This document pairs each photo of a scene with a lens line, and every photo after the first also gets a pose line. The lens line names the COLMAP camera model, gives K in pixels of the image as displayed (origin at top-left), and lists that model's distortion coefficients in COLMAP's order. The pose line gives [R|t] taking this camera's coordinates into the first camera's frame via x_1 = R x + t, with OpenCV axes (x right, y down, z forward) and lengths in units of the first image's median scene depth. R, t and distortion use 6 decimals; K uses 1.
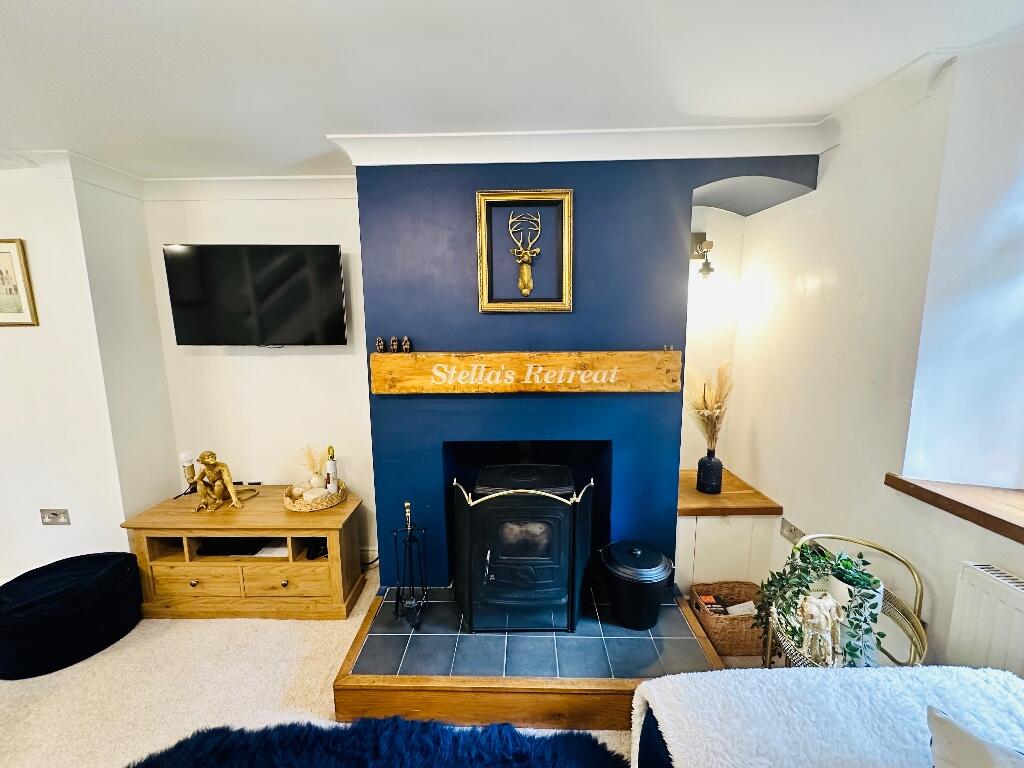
lens RADIAL K [[411.7, 0, 510.1], [0, 411.7, 382.1], [0, 0, 1]] dist [0.002387, 0.001439]
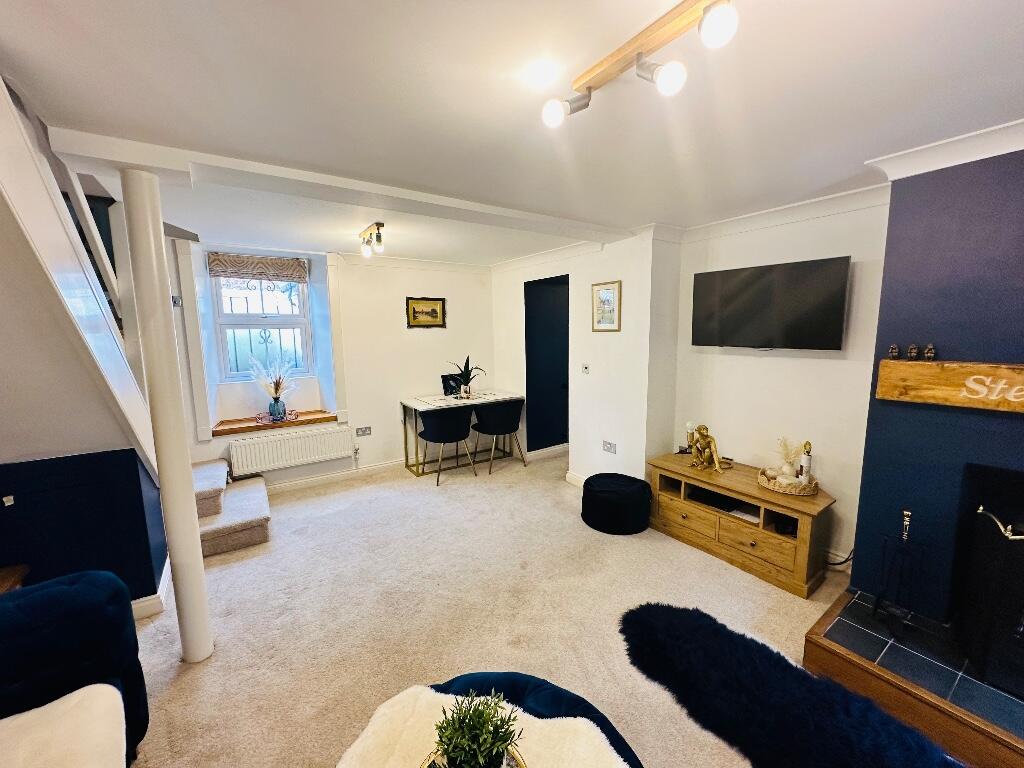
lens RADIAL K [[411.7, 0, 512.9], [0, 411.7, 383.9], [0, 0, 1]] dist [0.002387, 0.001439]
pose [[0.578847, 0.107315, -0.808344, -0.022895], [-0.107159, 0.992716, 0.055057, 0.028758], [0.808365, 0.054752, 0.586130, -0.308890]]
